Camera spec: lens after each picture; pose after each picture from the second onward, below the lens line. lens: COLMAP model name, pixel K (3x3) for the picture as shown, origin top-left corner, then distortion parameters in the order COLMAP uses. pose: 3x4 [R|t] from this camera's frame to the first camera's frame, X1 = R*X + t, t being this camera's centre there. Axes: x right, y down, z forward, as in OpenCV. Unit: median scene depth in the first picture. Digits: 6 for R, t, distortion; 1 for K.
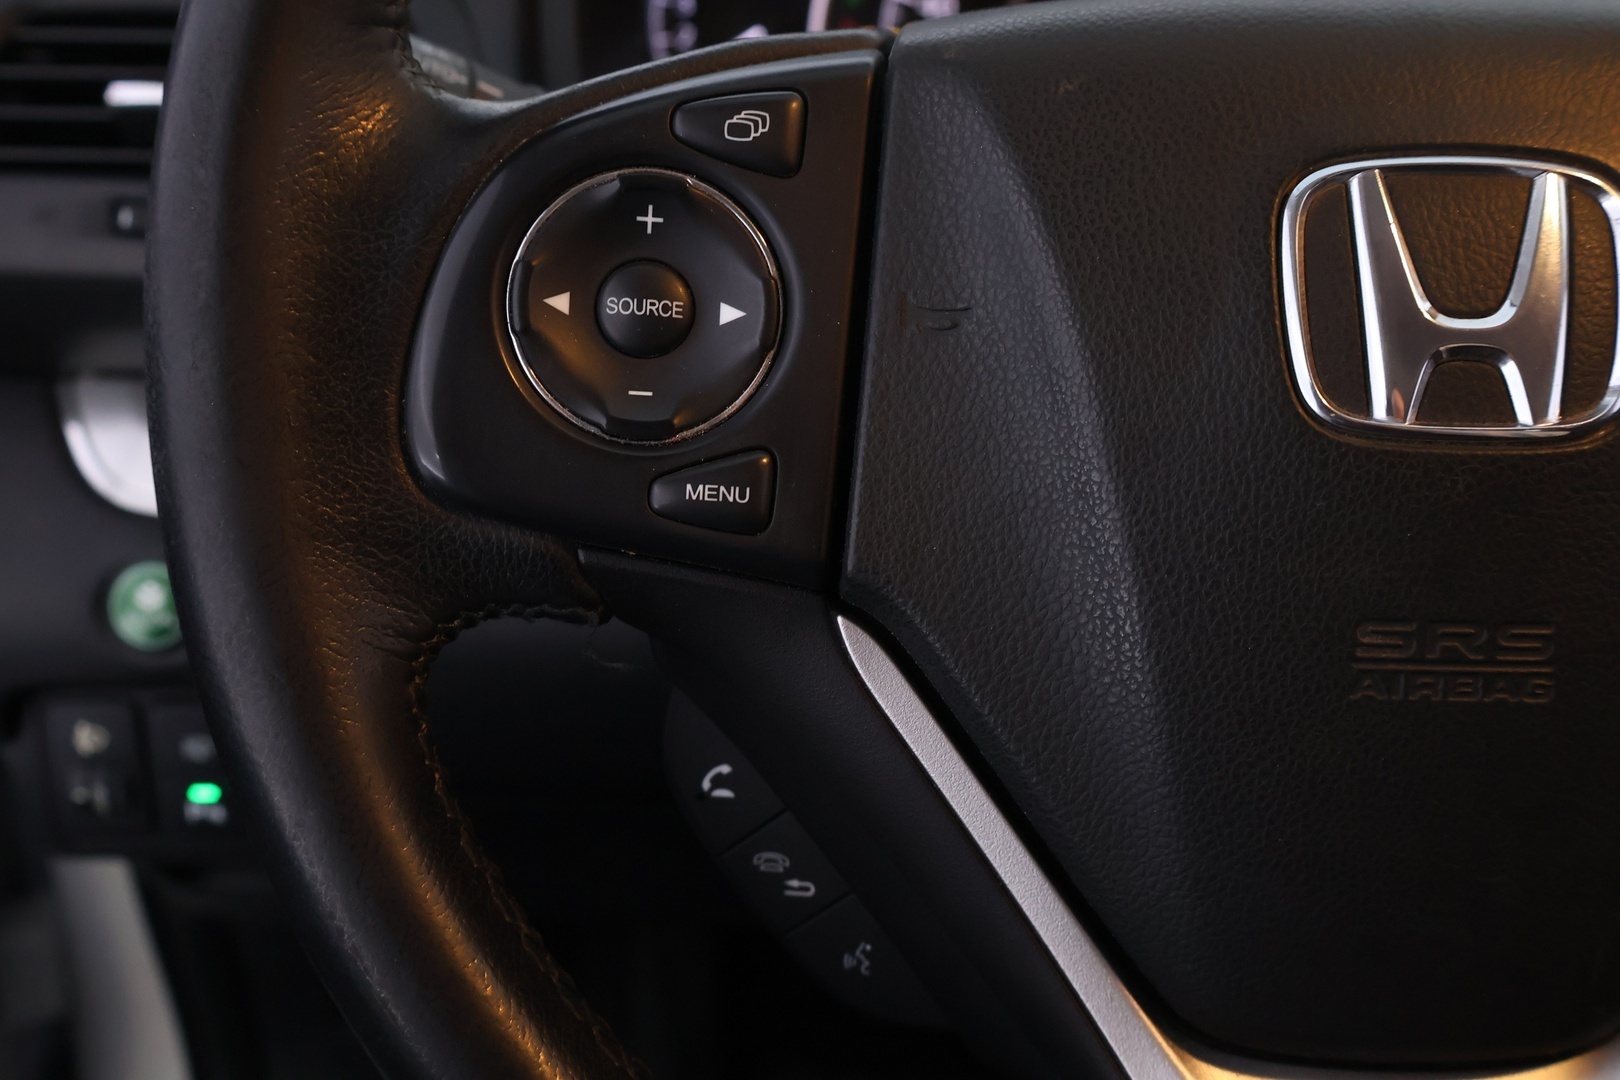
lens RADIAL K [[1665.7, 0, 808.9], [0, 1665.7, 519.1], [0, 0, 1]] dist [0.000661, 0.014774]
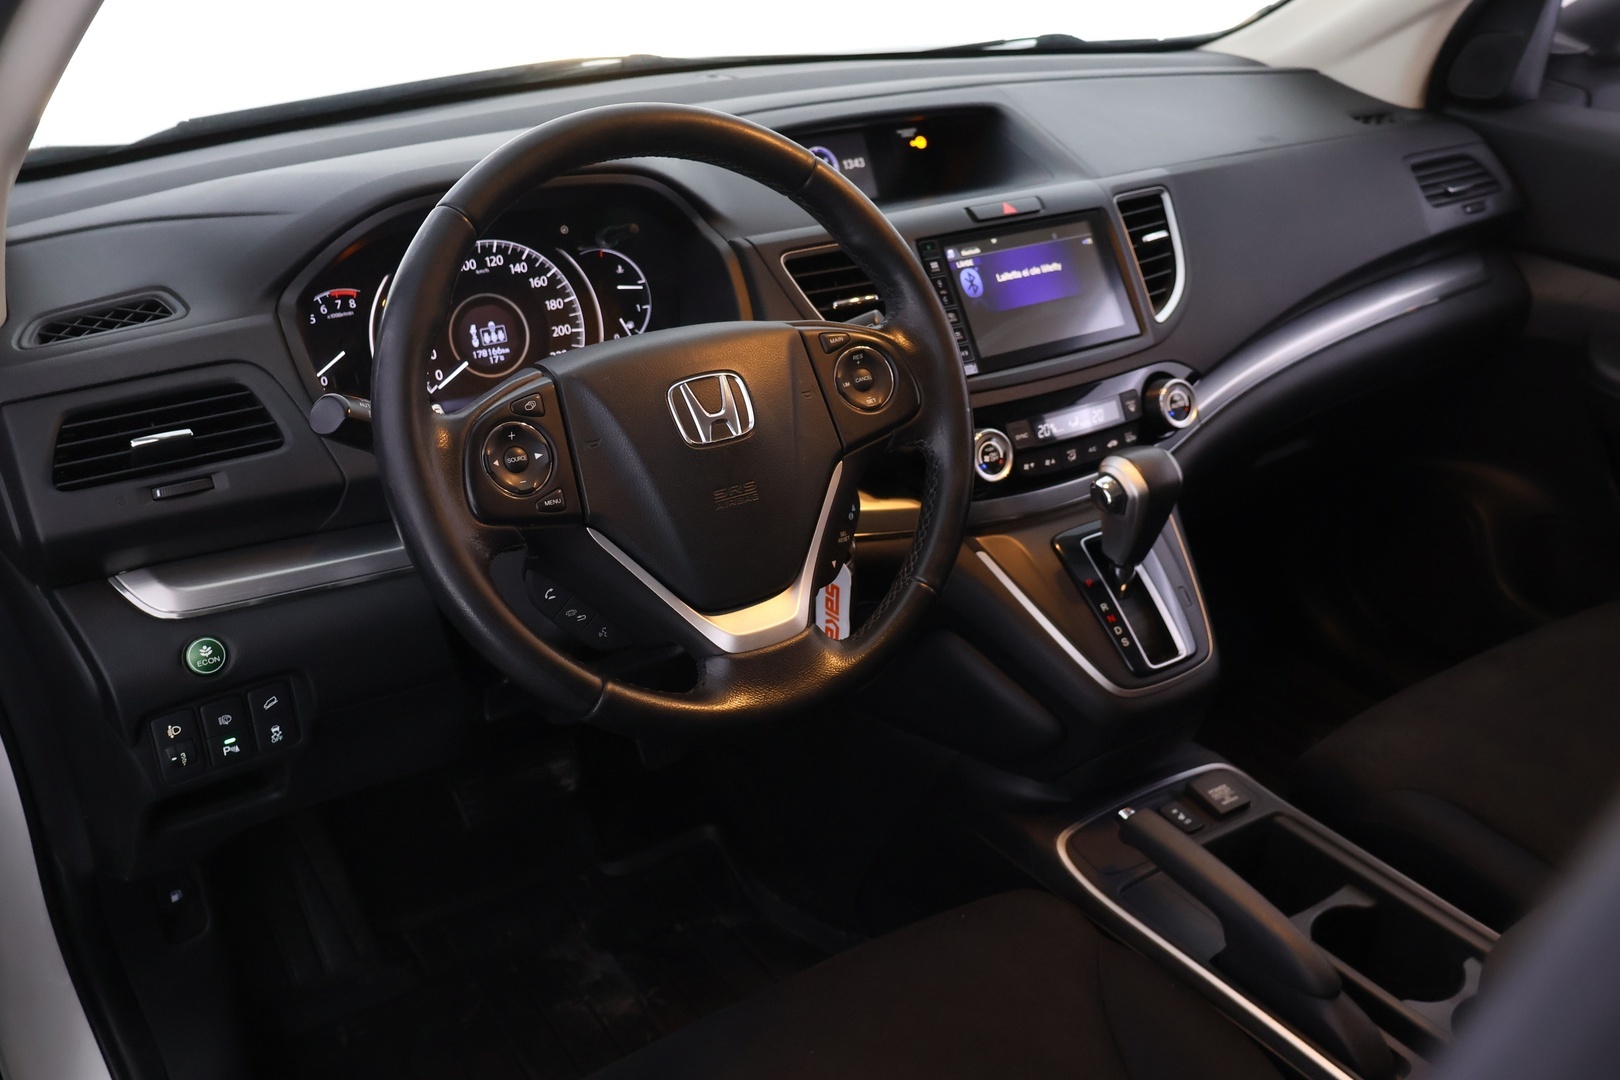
lens RADIAL K [[1510.5, 0, 810.0], [0, 1510.5, 540.0], [0, 0, 1]] dist [0.008030, 0.002931]
pose [[0.832816, -0.259281, 0.489071, -1.234536], [0.278552, 0.959801, 0.034505, 0.108252], [-0.478358, 0.107495, 0.871561, -2.184014]]
